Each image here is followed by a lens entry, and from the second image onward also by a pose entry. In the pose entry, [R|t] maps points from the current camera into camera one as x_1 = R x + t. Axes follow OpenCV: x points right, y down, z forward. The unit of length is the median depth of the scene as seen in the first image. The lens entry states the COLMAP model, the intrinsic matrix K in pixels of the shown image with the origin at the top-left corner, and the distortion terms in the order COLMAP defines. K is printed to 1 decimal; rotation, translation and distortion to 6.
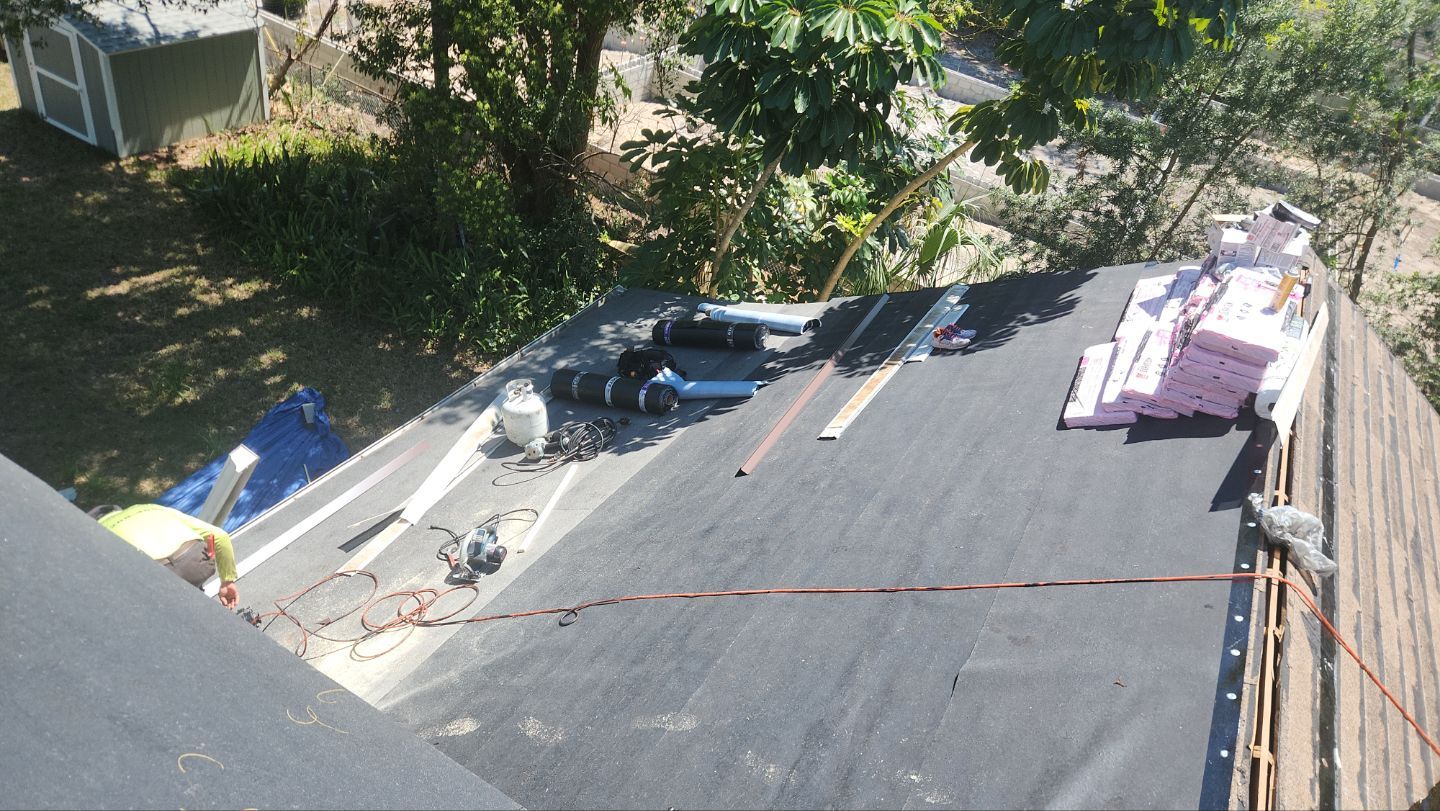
lens RADIAL K [[924.5, 0, 684.7], [0, 924.5, 412.1], [0, 0, 1]] dist [0.071726, -0.063507]
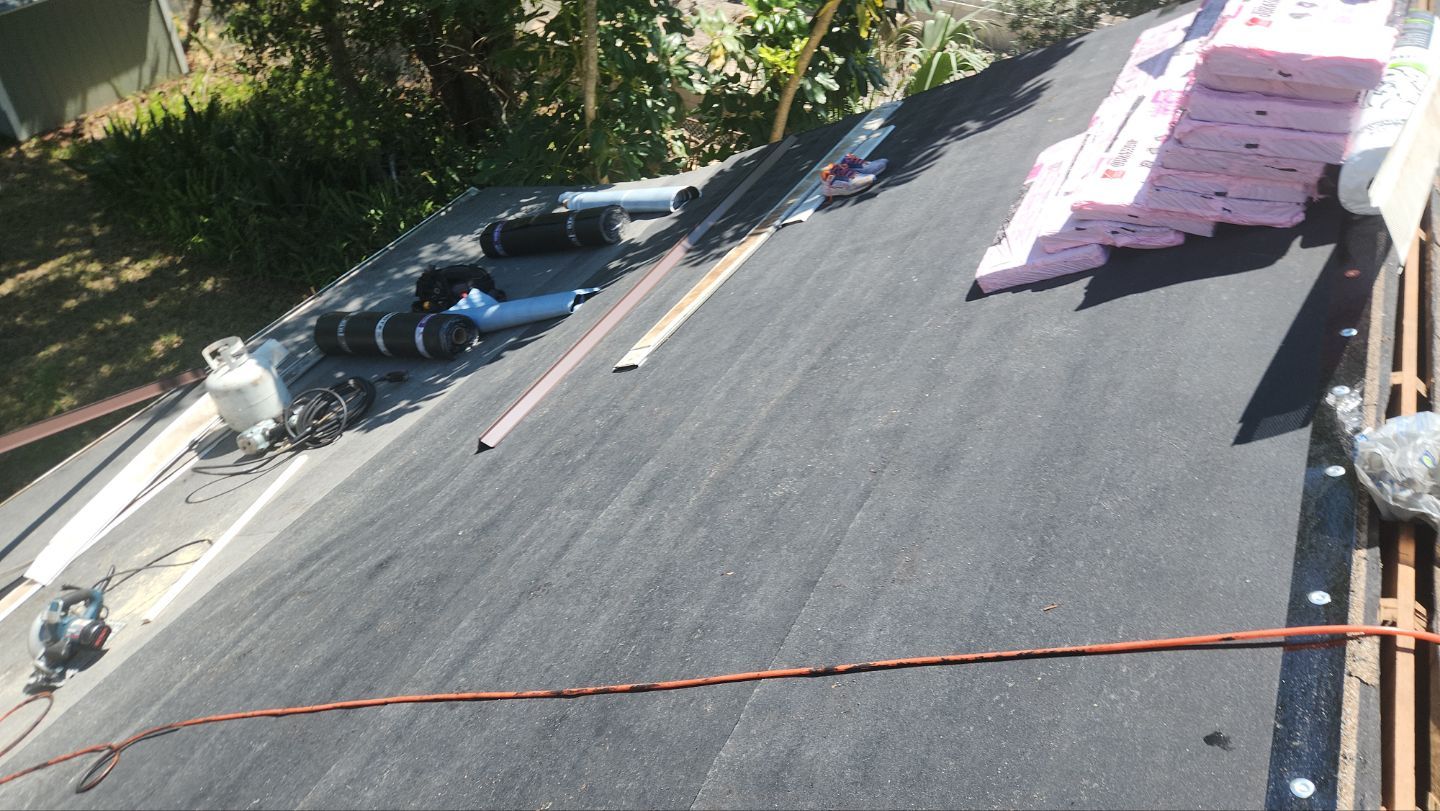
lens RADIAL K [[922.8, 0, 720.0], [0, 922.8, 405.5], [0, 0, 1]] dist [0.074369, -0.060449]
pose [[0.987267, -0.136309, -0.081999, 0.220391], [0.142248, 0.987241, 0.071555, 0.015050], [0.071199, -0.082308, 0.994060, 0.338858]]
